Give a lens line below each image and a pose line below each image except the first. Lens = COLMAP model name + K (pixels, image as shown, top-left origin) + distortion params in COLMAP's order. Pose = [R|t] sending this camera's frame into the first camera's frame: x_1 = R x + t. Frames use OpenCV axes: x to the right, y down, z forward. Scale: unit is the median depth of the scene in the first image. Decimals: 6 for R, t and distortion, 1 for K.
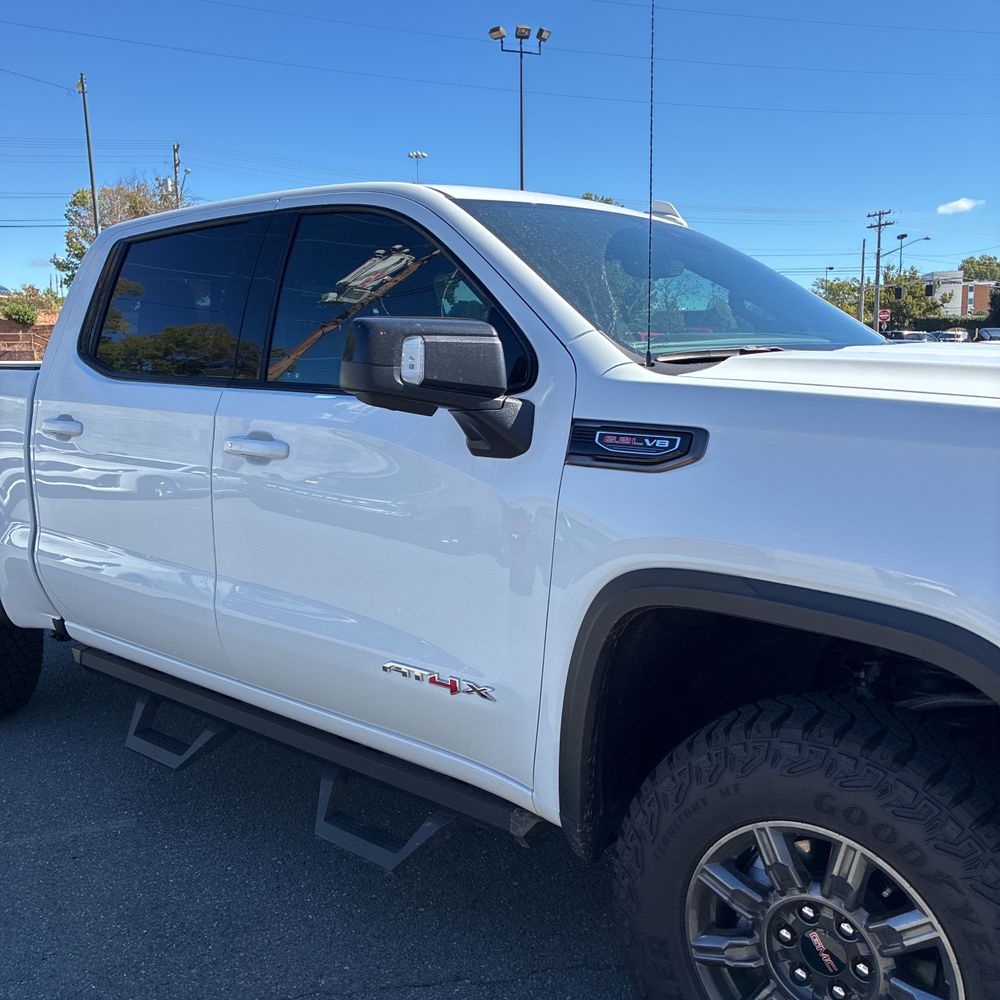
lens RADIAL K [[1013.7, 0, 512.0], [0, 1013.7, 492.8], [0, 0, 1]] dist [0.027781, -0.006802]
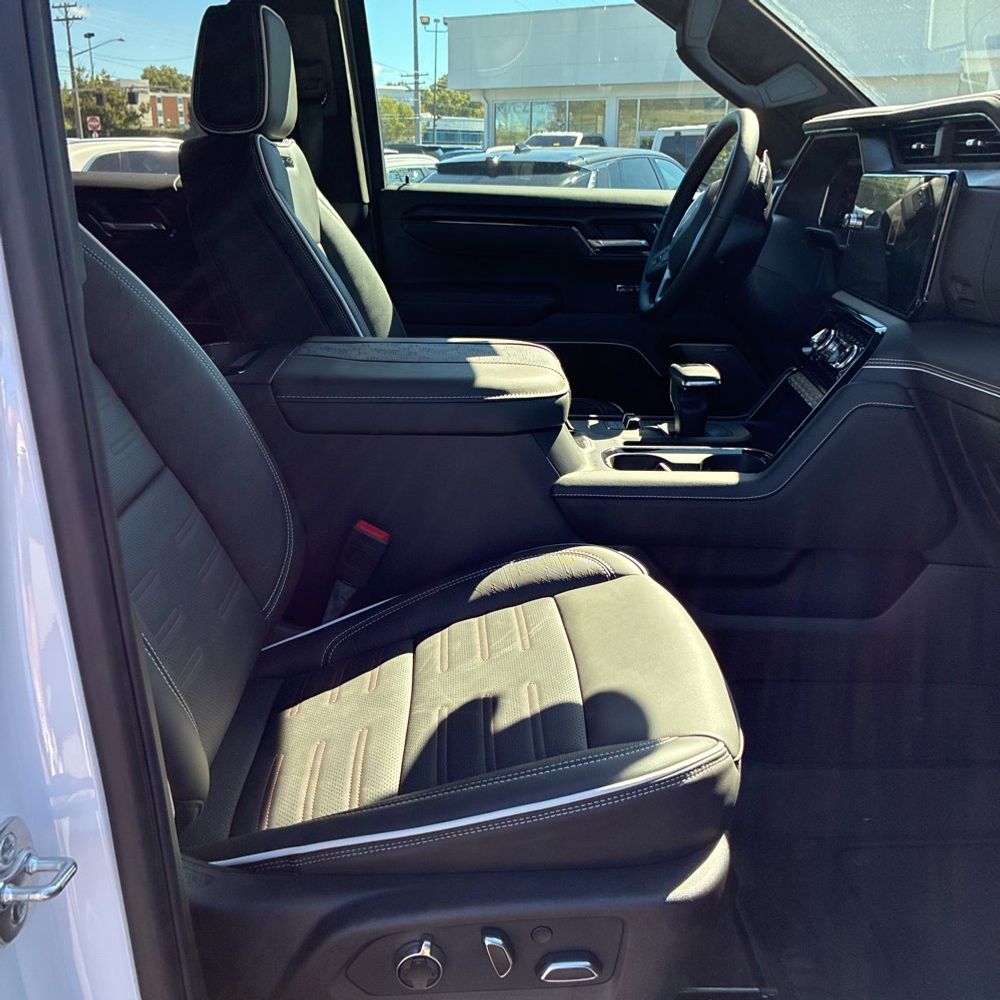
lens RADIAL K [[1021.9, 0, 500.0], [0, 1021.9, 500.0], [0, 0, 1]] dist [-0.022504, 0.007631]
pose [[0.743402, -0.190536, 0.641132, -0.426541], [0.072135, 0.975814, 0.206357, -0.127482], [-0.664944, -0.107158, 0.739166, 1.109639]]
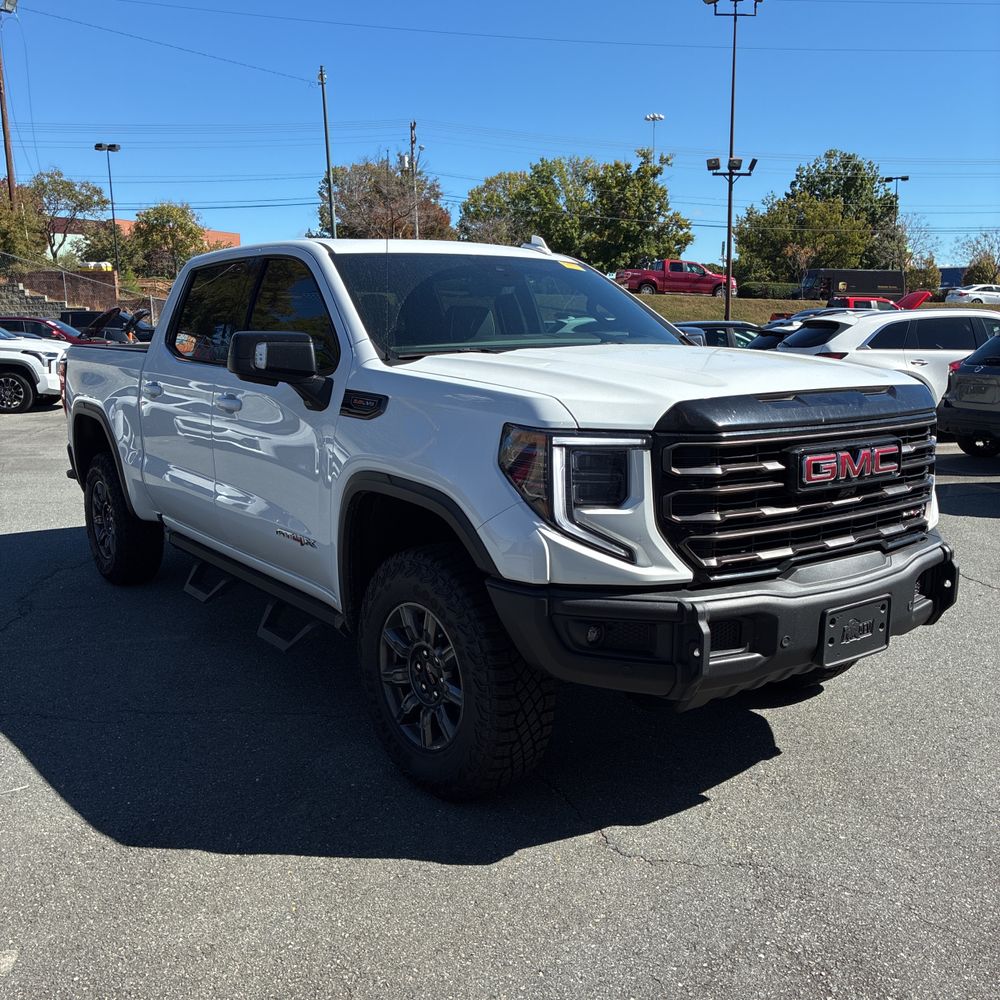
lens RADIAL K [[1027.3, 0, 500.0], [0, 1027.3, 500.0], [0, 0, 1]] dist [0.037527, -0.026532]
pose [[0.970454, 0.040509, -0.237863, 0.776990], [-0.031642, 0.998659, 0.040980, 0.040689], [0.239204, -0.032242, 0.970434, -0.721852]]
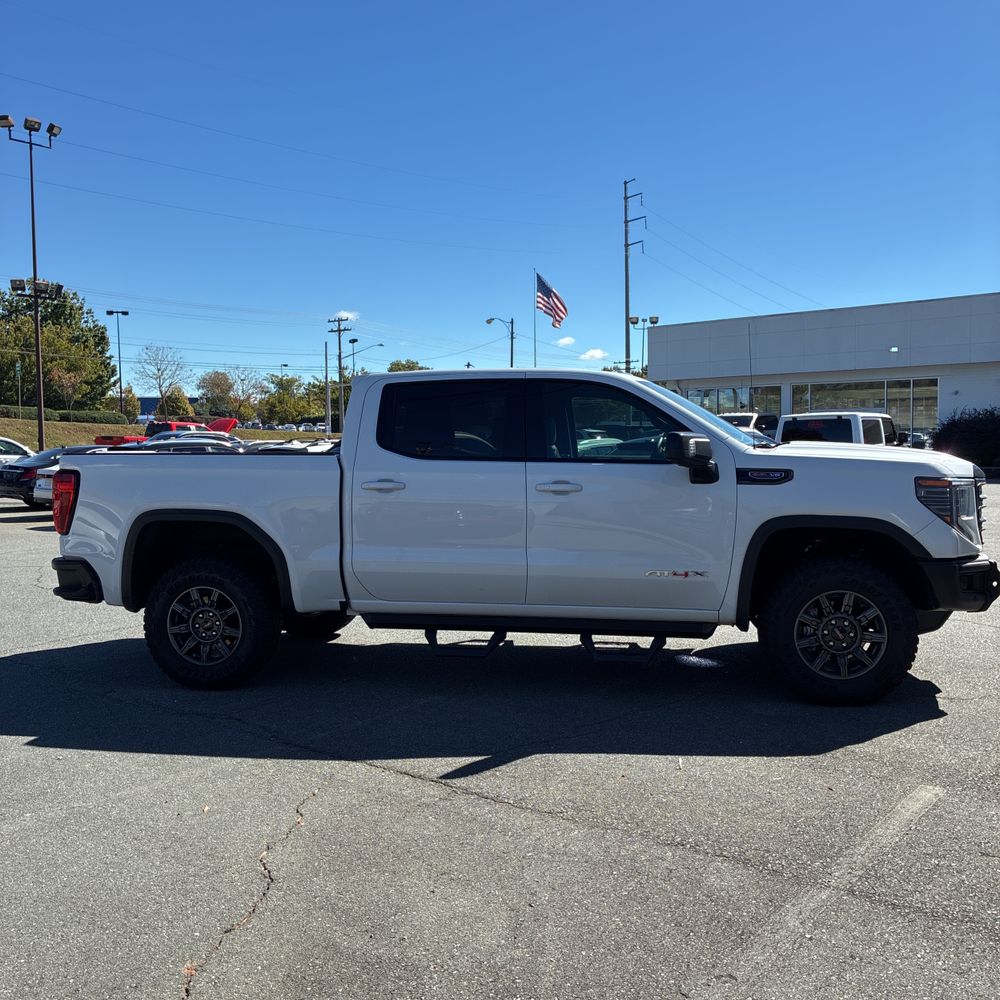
lens RADIAL K [[1027.3, 0, 500.0], [0, 1027.3, 500.0], [0, 0, 1]] dist [0.037527, -0.026532]
pose [[0.863367, -0.026980, 0.503855, -1.955770], [0.068659, 0.995563, -0.064340, 0.153722], [-0.499883, 0.090143, 0.861389, -1.122317]]
